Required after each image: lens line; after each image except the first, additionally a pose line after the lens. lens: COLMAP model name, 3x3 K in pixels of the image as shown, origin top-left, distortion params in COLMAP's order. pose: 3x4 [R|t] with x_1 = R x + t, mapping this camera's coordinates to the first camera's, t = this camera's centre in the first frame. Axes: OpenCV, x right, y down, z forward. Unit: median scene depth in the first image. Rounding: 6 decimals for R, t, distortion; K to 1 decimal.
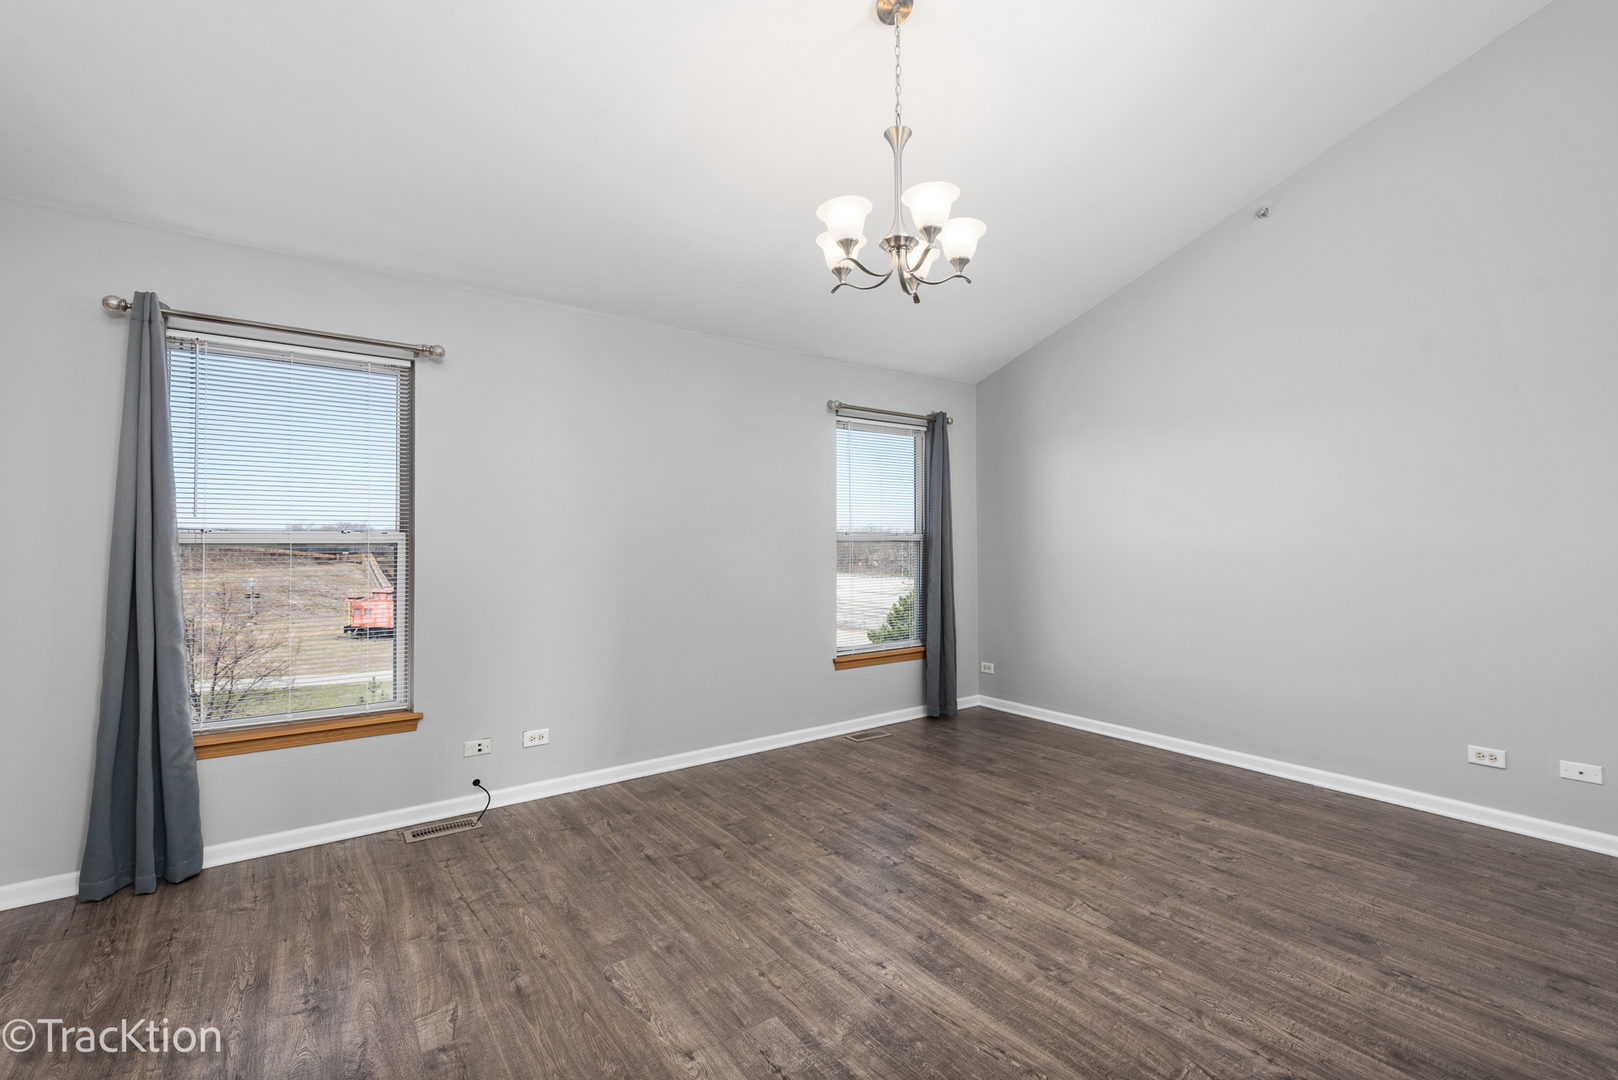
lens RADIAL K [[711.6, 0, 813.3], [0, 711.6, 509.2], [0, 0, 1]] dist [0.008802, -0.000055]
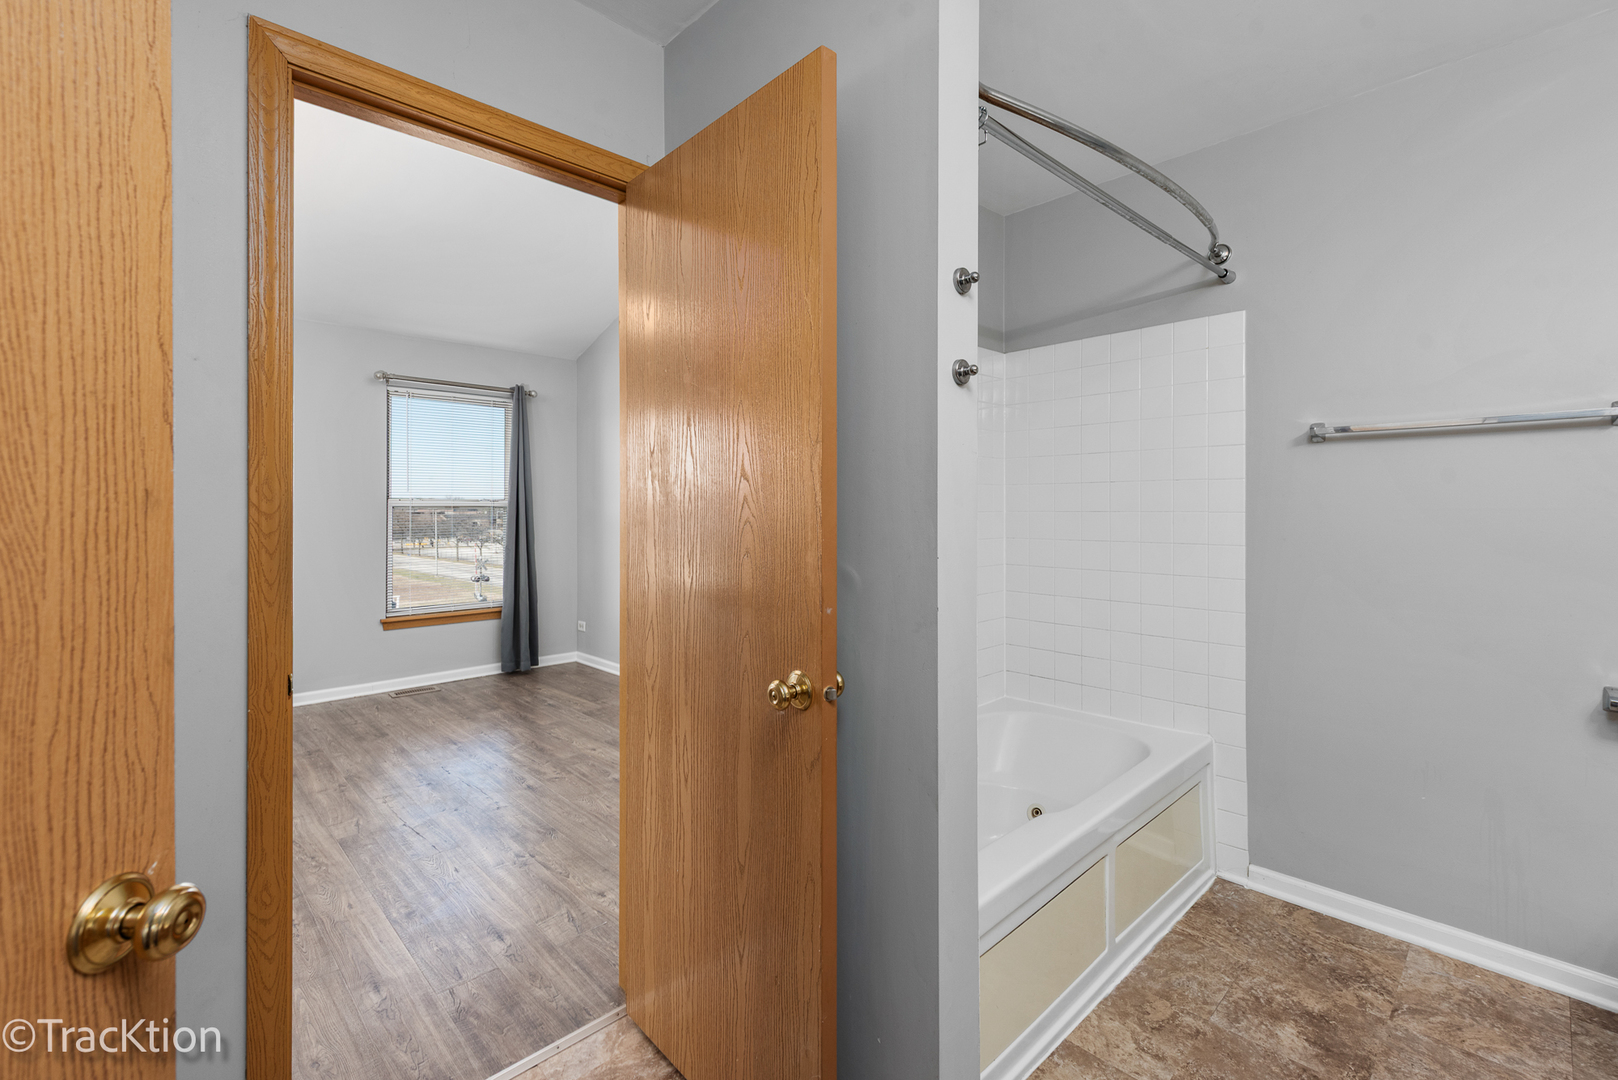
lens RADIAL K [[711.6, 0, 813.3], [0, 711.6, 509.2], [0, 0, 1]] dist [0.008802, -0.000055]
pose [[0.990324, 0.002488, 0.138752, 0.494890], [-0.008516, 0.999044, 0.042867, -0.002764], [-0.138513, -0.043634, 0.989399, -0.114069]]
